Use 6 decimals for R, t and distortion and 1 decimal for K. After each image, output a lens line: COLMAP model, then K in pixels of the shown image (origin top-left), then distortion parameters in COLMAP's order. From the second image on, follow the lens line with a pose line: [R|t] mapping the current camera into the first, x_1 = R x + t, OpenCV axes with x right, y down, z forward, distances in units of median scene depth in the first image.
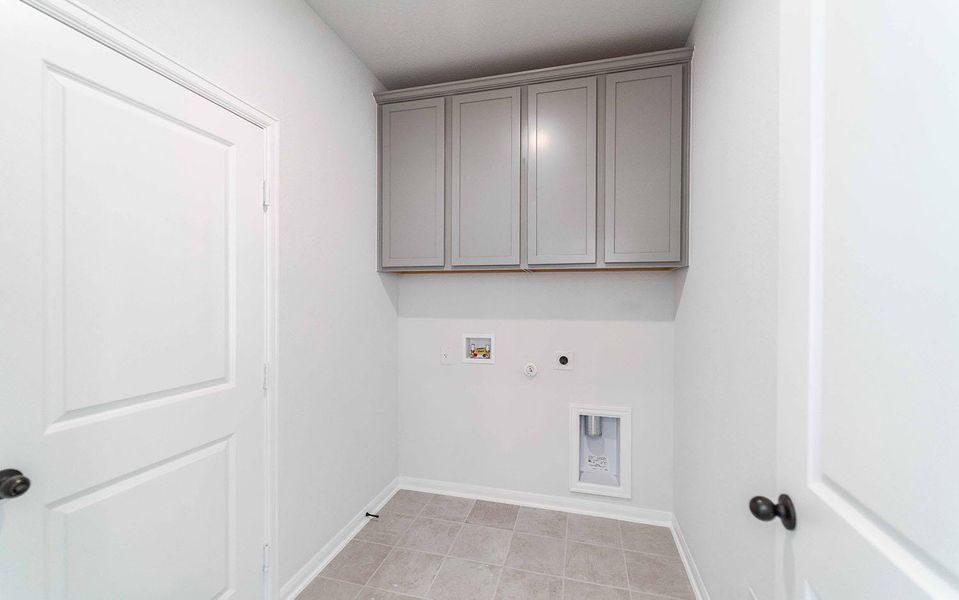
lens RADIAL K [[386.7, 0, 480.7], [0, 386.7, 302.0], [0, 0, 1]] dist [-0.000720, -0.000251]
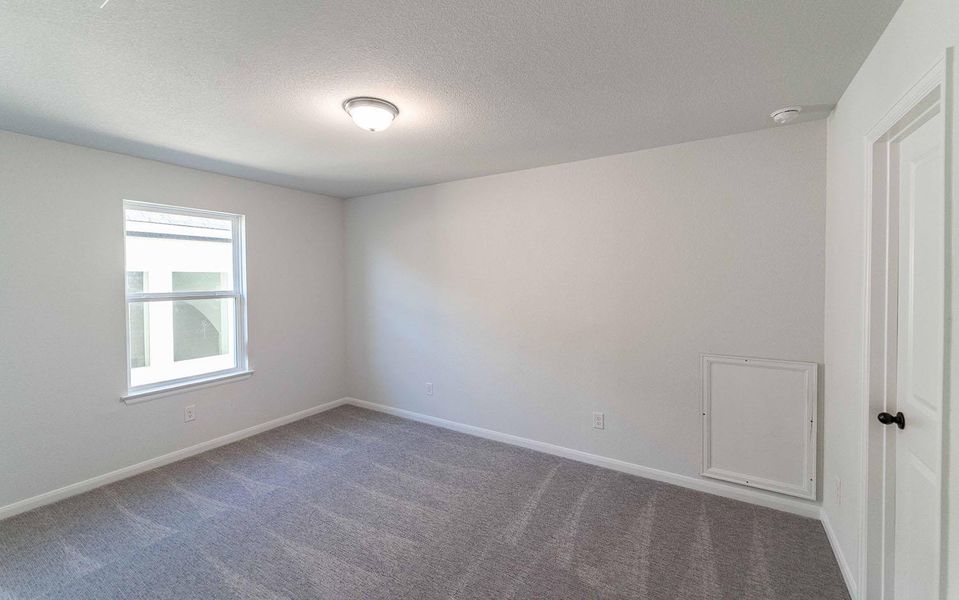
lens RADIAL K [[386.7, 0, 480.7], [0, 386.7, 302.0], [0, 0, 1]] dist [-0.000720, -0.000251]
pose [[0.958008, 0.019367, -0.286088, -0.233662], [-0.002683, 0.998278, 0.058596, -0.058248], [0.286730, -0.055368, 0.956410, -0.479346]]
